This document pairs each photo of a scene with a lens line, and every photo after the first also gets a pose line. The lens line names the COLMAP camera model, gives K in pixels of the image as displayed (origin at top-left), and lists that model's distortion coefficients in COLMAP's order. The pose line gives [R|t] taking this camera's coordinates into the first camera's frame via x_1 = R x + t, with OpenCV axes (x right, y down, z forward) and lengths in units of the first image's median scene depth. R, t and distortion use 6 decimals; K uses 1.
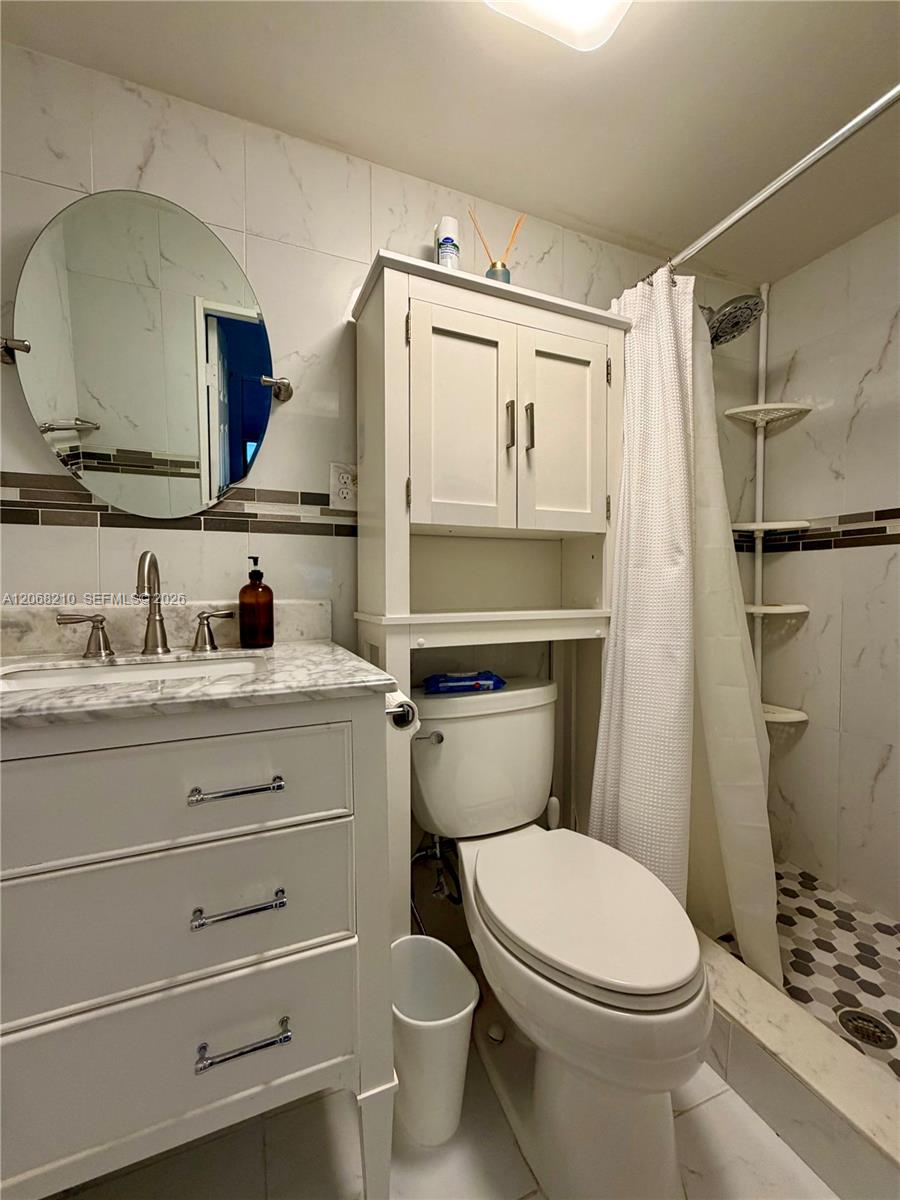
lens RADIAL K [[487.5, 0, 446.4], [0, 487.5, 596.4], [0, 0, 1]] dist [0.000639, -0.000278]
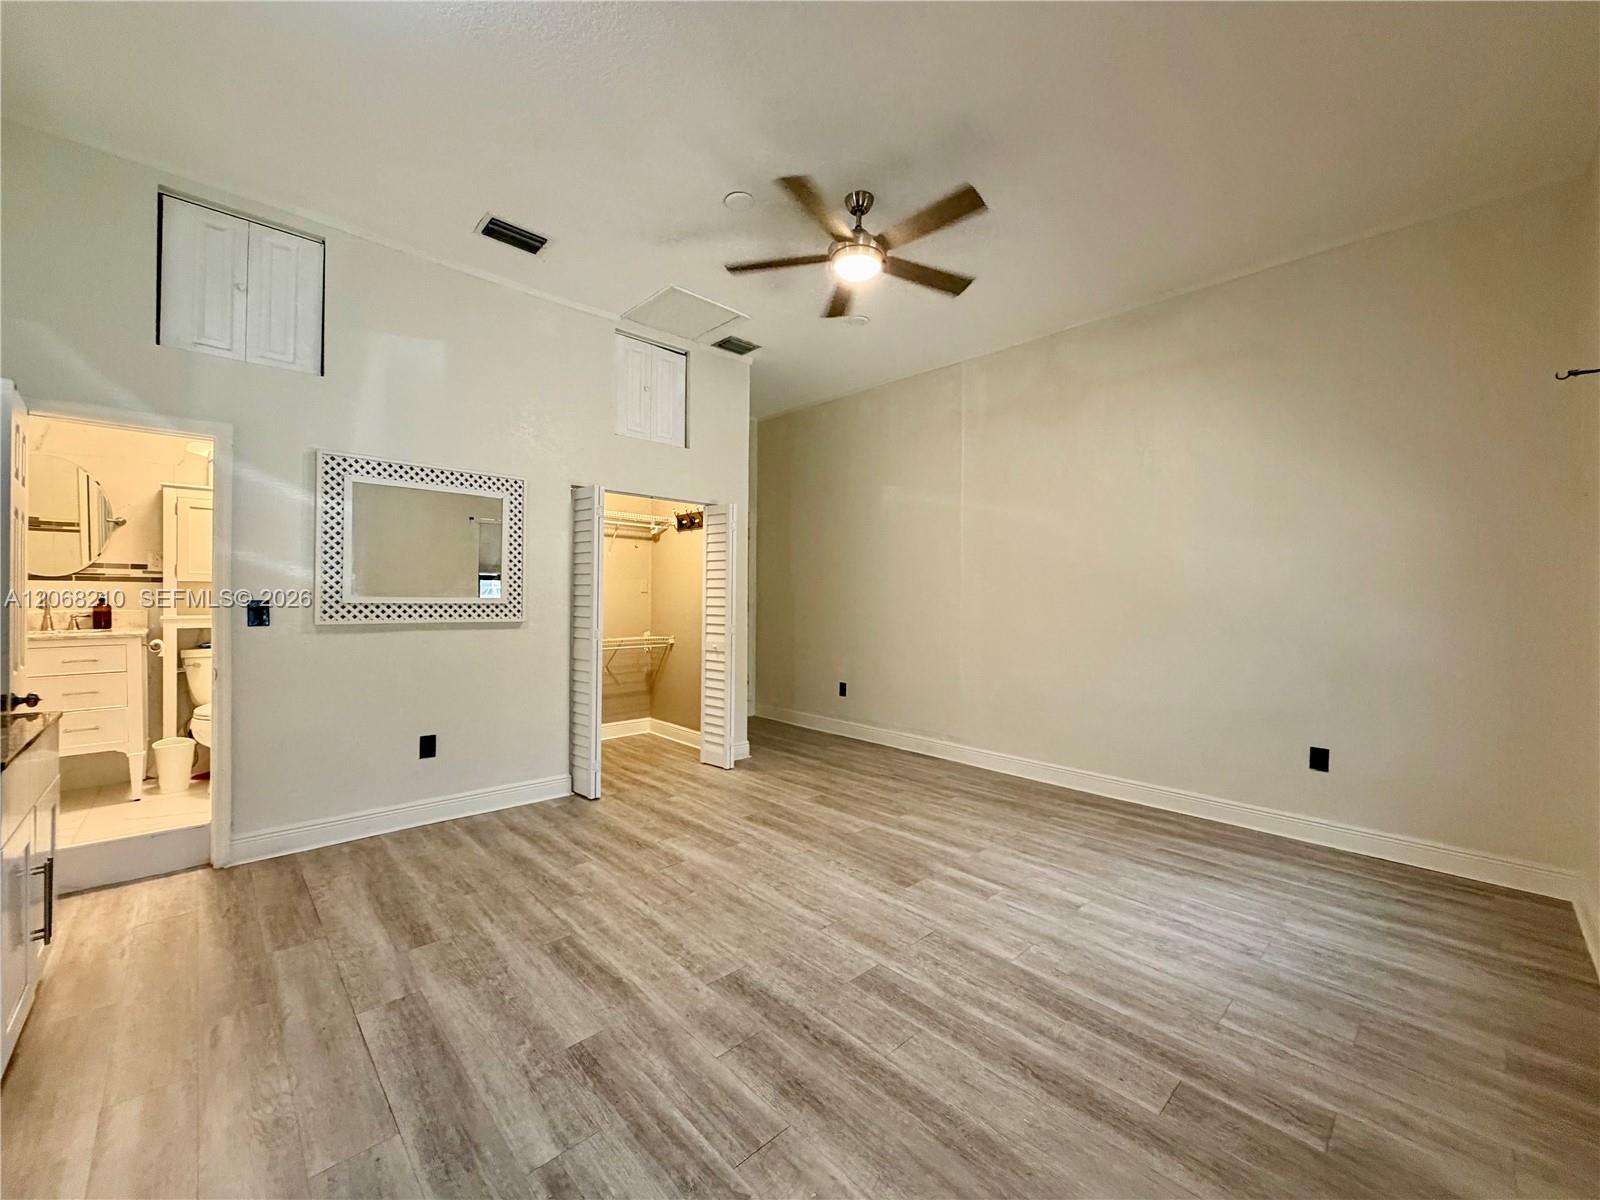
lens RADIAL K [[650.0, 0, 801.1], [0, 650.0, 603.8], [0, 0, 1]] dist [0.000639, -0.000278]
pose [[0.940658, 0.005918, 0.339305, 1.781269], [-0.001605, 0.999914, -0.012989, 0.013370], [-0.339353, 0.011673, 0.940587, -3.221940]]
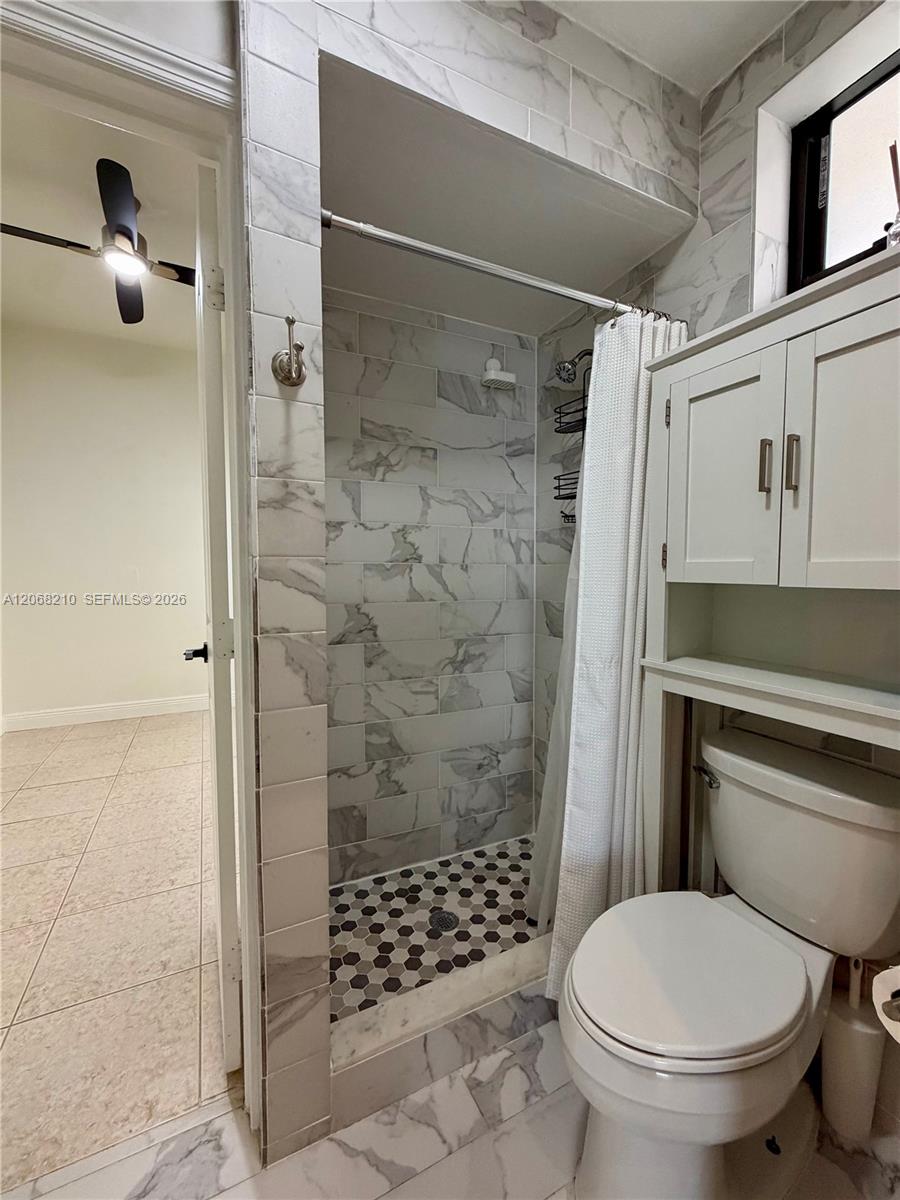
lens RADIAL K [[487.5, 0, 447.5], [0, 487.5, 597.9], [0, 0, 1]] dist [0.000639, -0.000278]
pose [[0.052095, 0.062293, -0.996697, 0.976410], [-0.020828, 0.997903, 0.061280, -0.162041], [0.998425, 0.017567, 0.053283, 0.398560]]
